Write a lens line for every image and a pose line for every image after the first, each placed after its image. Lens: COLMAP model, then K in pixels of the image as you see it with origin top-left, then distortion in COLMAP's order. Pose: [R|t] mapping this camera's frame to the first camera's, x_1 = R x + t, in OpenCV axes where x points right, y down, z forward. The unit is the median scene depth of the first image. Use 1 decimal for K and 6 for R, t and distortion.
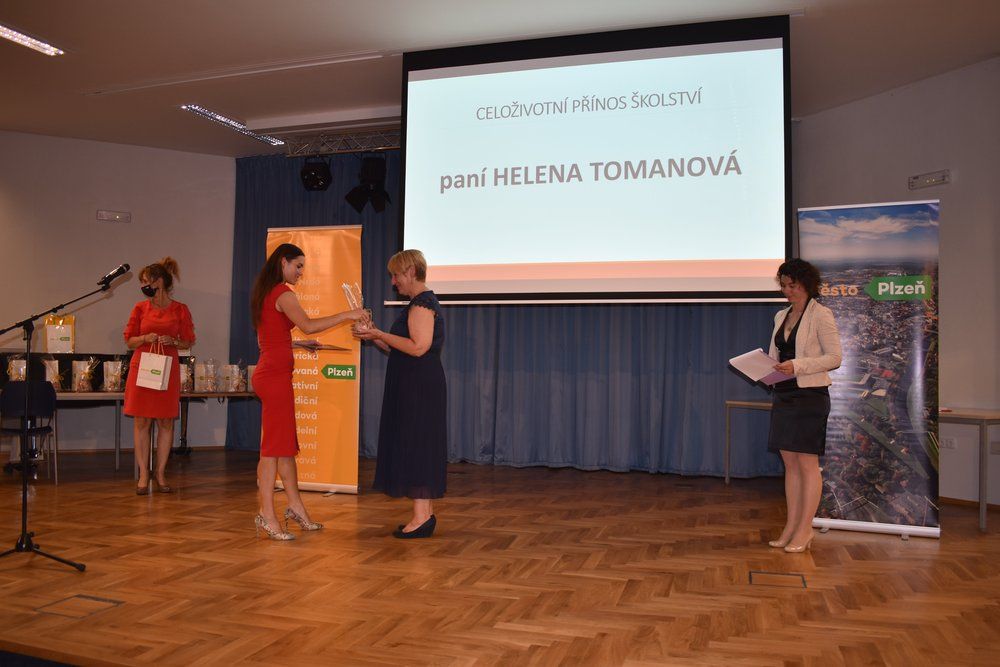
lens RADIAL K [[807.8, 0, 503.0], [0, 807.8, 337.2], [0, 0, 1]] dist [-0.089680, 0.006481]
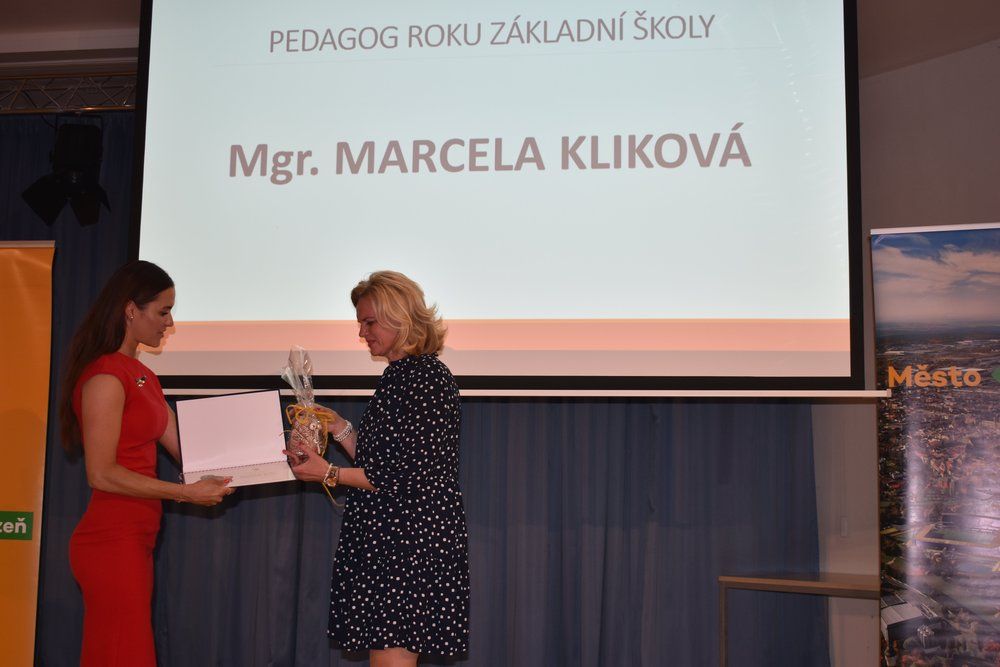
lens RADIAL K [[1327.1, 0, 505.4], [0, 1327.1, 343.3], [0, 0, 1]] dist [-0.034213, -0.003719]
pose [[0.986712, 0.020489, 0.161185, -0.029403], [-0.005944, 0.995905, -0.090207, 0.002369], [-0.162373, 0.088050, 0.982793, 0.143076]]
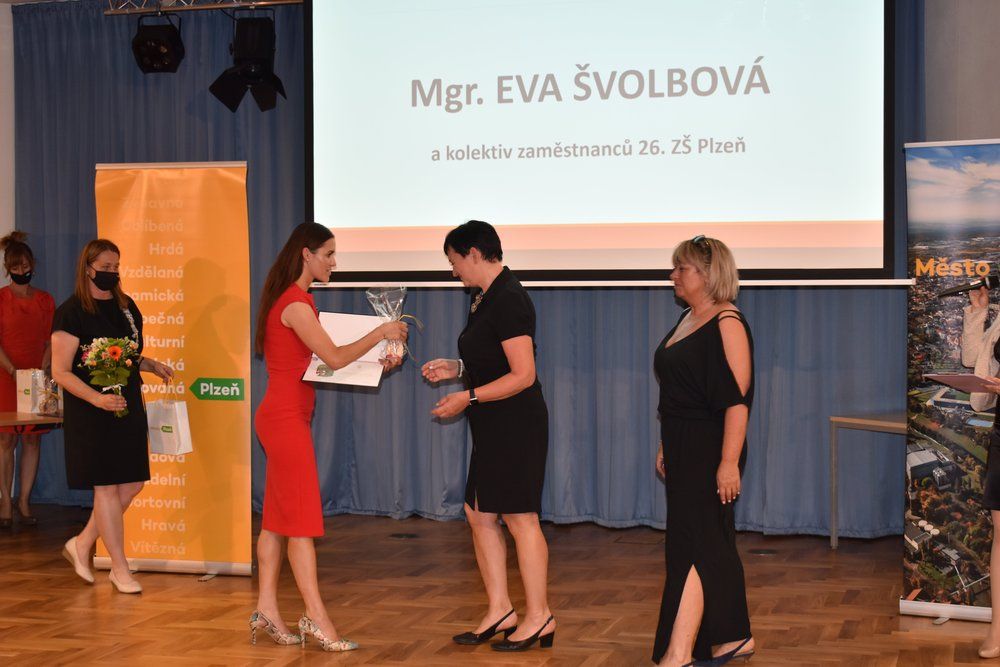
lens RADIAL K [[1664.4, 0, 503.9], [0, 1664.4, 341.1], [0, 0, 1]] dist [-0.010872, 0.032015]
pose [[0.999821, -0.018935, 0.000331, 0.032481], [0.018873, 0.997701, 0.065082, -0.095687], [-0.001563, -0.065065, 0.997880, -0.407285]]
